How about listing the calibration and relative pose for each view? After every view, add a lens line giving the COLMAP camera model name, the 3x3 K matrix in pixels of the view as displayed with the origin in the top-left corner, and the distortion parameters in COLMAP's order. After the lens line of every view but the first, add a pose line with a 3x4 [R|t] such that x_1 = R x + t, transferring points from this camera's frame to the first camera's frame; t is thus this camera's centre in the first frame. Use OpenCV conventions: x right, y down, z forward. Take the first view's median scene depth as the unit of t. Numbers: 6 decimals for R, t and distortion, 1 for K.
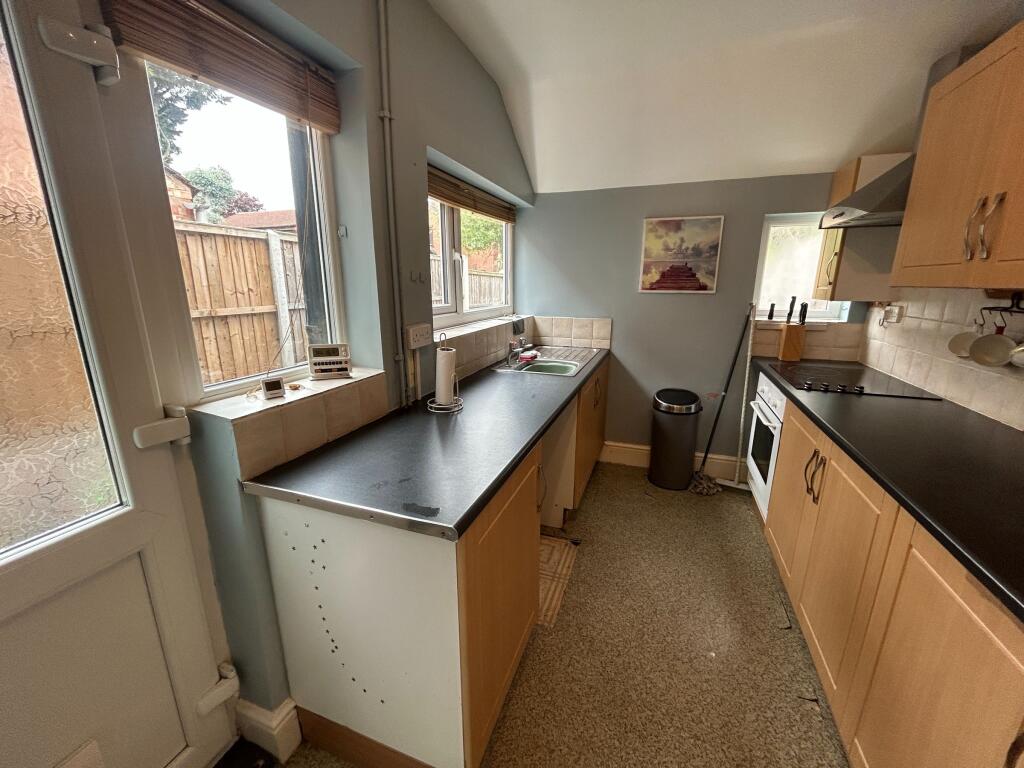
lens RADIAL K [[413.2, 0, 513.5], [0, 413.2, 382.1], [0, 0, 1]] dist [-0.000388, 0.000900]
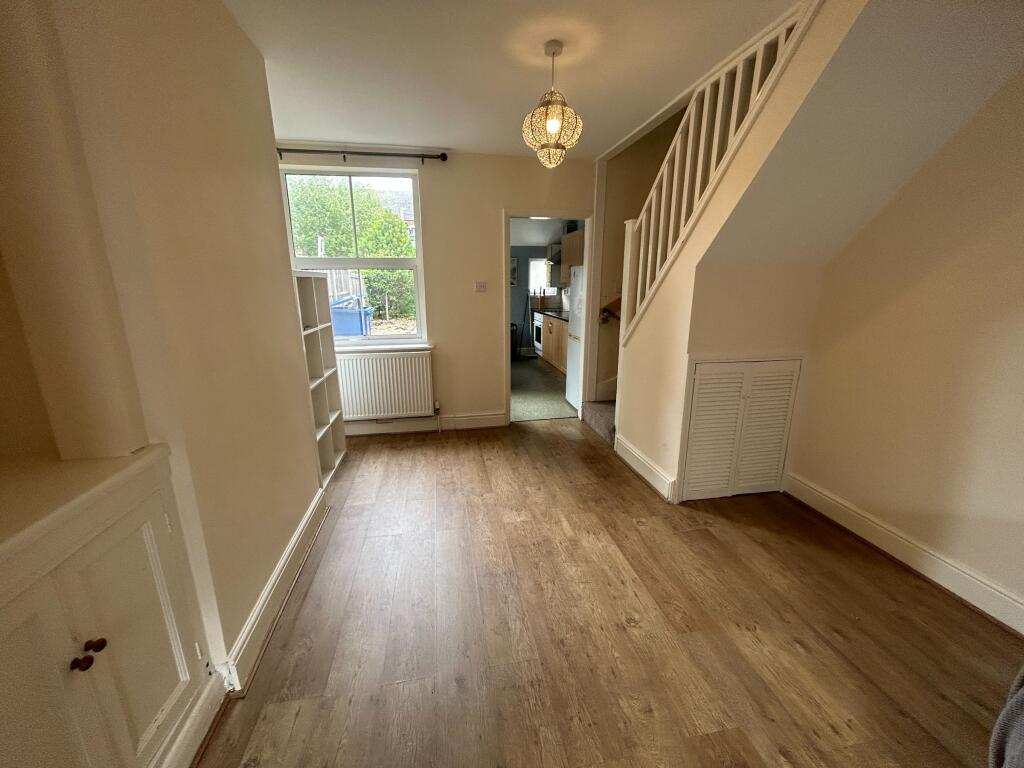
lens RADIAL K [[413.2, 0, 512.0], [0, 413.2, 385.9], [0, 0, 1]] dist [-0.000388, 0.000900]
pose [[0.867338, -0.128114, 0.480949, -1.104701], [0.125782, 0.991359, 0.037242, 0.394721], [-0.481564, 0.028194, 0.875957, -1.604389]]
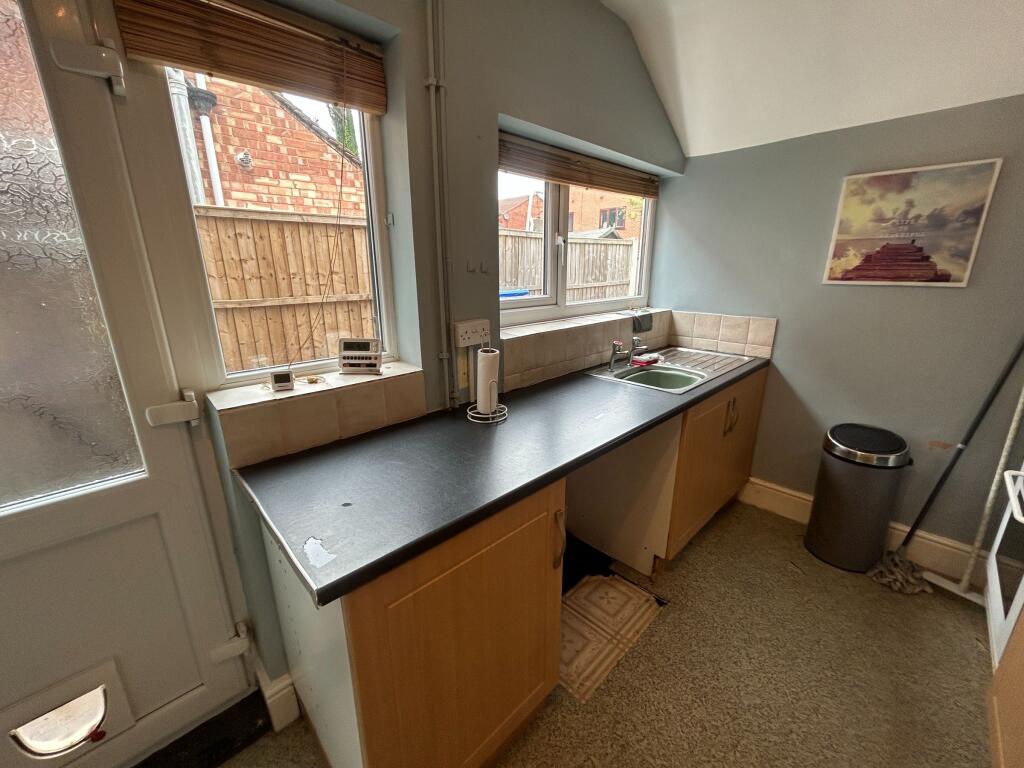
lens RADIAL K [[413.2, 0, 509.8], [0, 413.2, 382.6], [0, 0, 1]] dist [-0.000388, 0.000900]
pose [[0.899730, 0.113794, -0.421352, 0.172178], [-0.097886, 0.993431, 0.059275, -0.047282], [0.425329, -0.012087, 0.904958, 0.158592]]
